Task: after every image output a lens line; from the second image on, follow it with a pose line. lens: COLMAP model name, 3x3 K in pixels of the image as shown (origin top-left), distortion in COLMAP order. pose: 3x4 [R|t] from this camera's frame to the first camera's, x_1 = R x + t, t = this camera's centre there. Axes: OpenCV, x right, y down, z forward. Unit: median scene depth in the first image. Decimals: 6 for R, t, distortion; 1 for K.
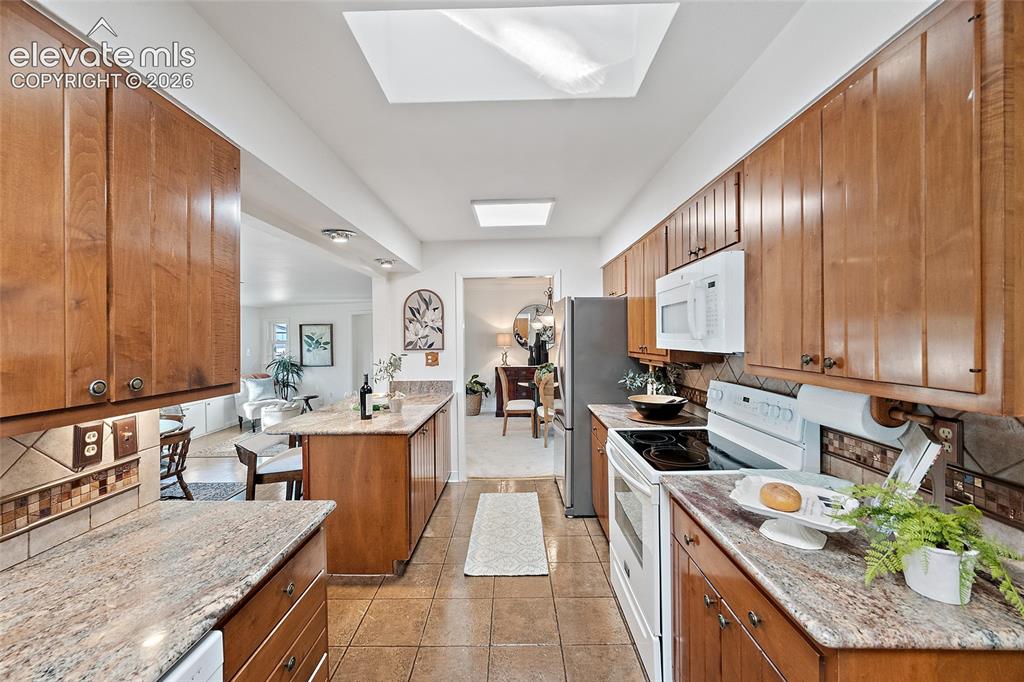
lens RADIAL K [[406.2, 0, 508.4], [0, 406.2, 337.6], [0, 0, 1]] dist [-0.003411, -0.000202]
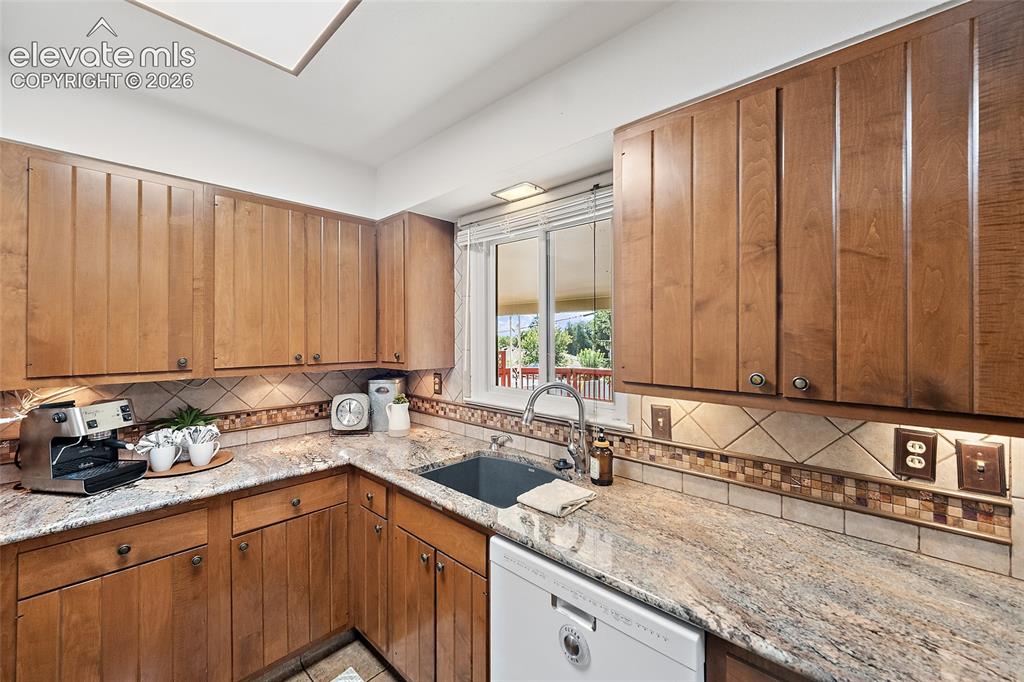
lens RADIAL K [[406.2, 0, 508.4], [0, 406.2, 337.6], [0, 0, 1]] dist [-0.003411, -0.000202]
pose [[-0.677391, 0.012655, -0.735515, 0.172230], [0.005911, 0.999913, 0.011760, -0.006826], [0.735600, 0.003618, -0.677407, 0.753023]]
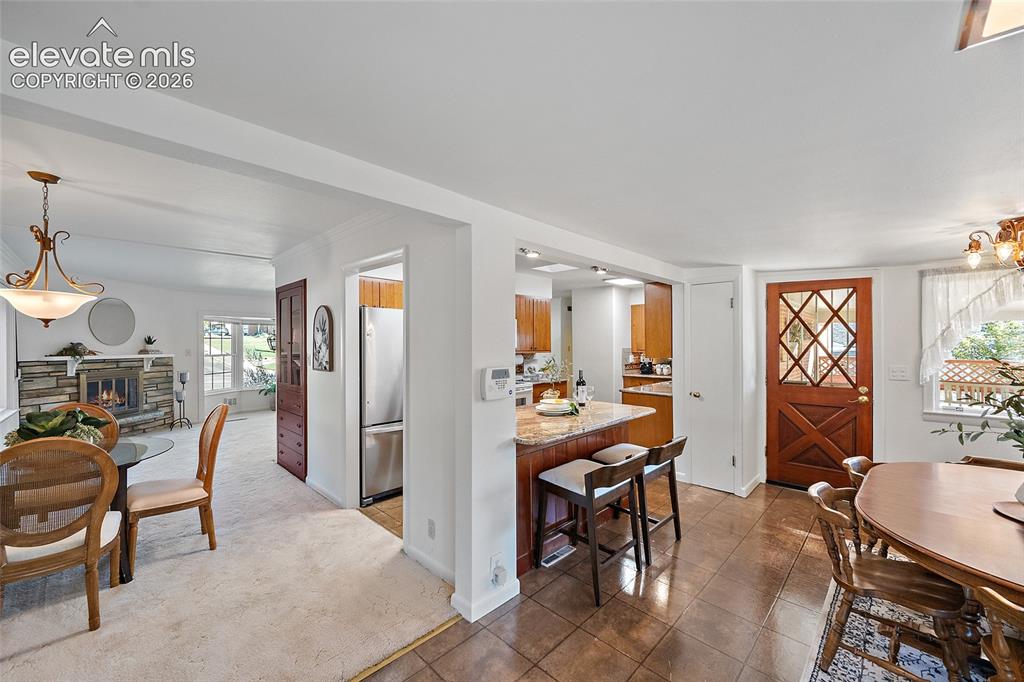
lens RADIAL K [[400.9, 0, 510.0], [0, 400.9, 342.9], [0, 0, 1]] dist [-0.003244, 0.000194]
pose [[-0.726629, 0.014531, 0.686876, -1.931912], [0.014367, 0.999879, -0.005954, 0.018155], [-0.686879, 0.005542, -0.726750, 3.799970]]
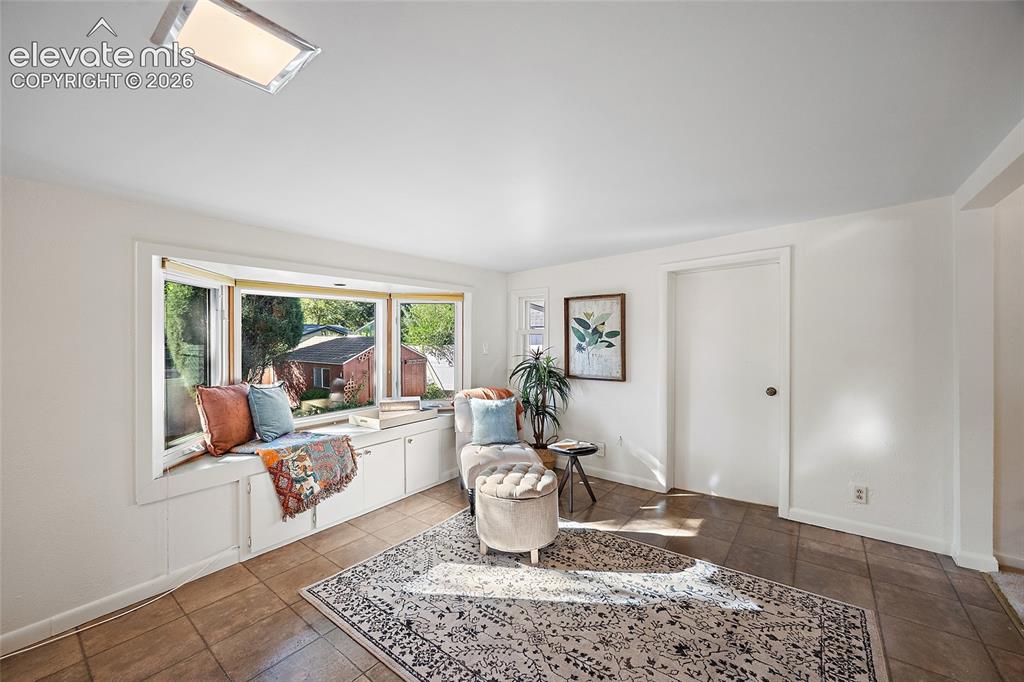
lens RADIAL K [[406.2, 0, 508.4], [0, 406.2, 337.6], [0, 0, 1]] dist [-0.003411, -0.000202]
pose [[0.801324, 0.011403, -0.598122, -1.311228], [-0.009148, 0.999935, 0.006807, 0.081707], [0.598161, 0.000017, 0.801376, 2.718751]]
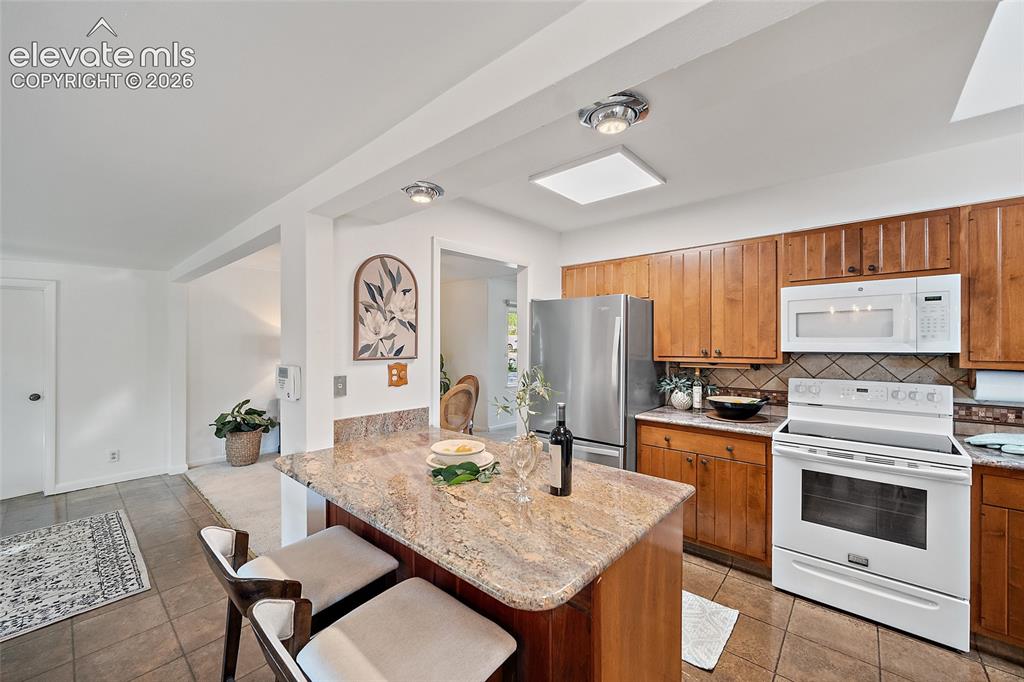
lens RADIAL K [[400.9, 0, 510.0], [0, 400.9, 342.9], [0, 0, 1]] dist [-0.003244, 0.000194]
pose [[0.650060, 0.011786, 0.759792, -1.443519], [-0.006359, 0.999929, -0.010071, 0.030803], [-0.759857, 0.001715, 0.650088, 1.351190]]
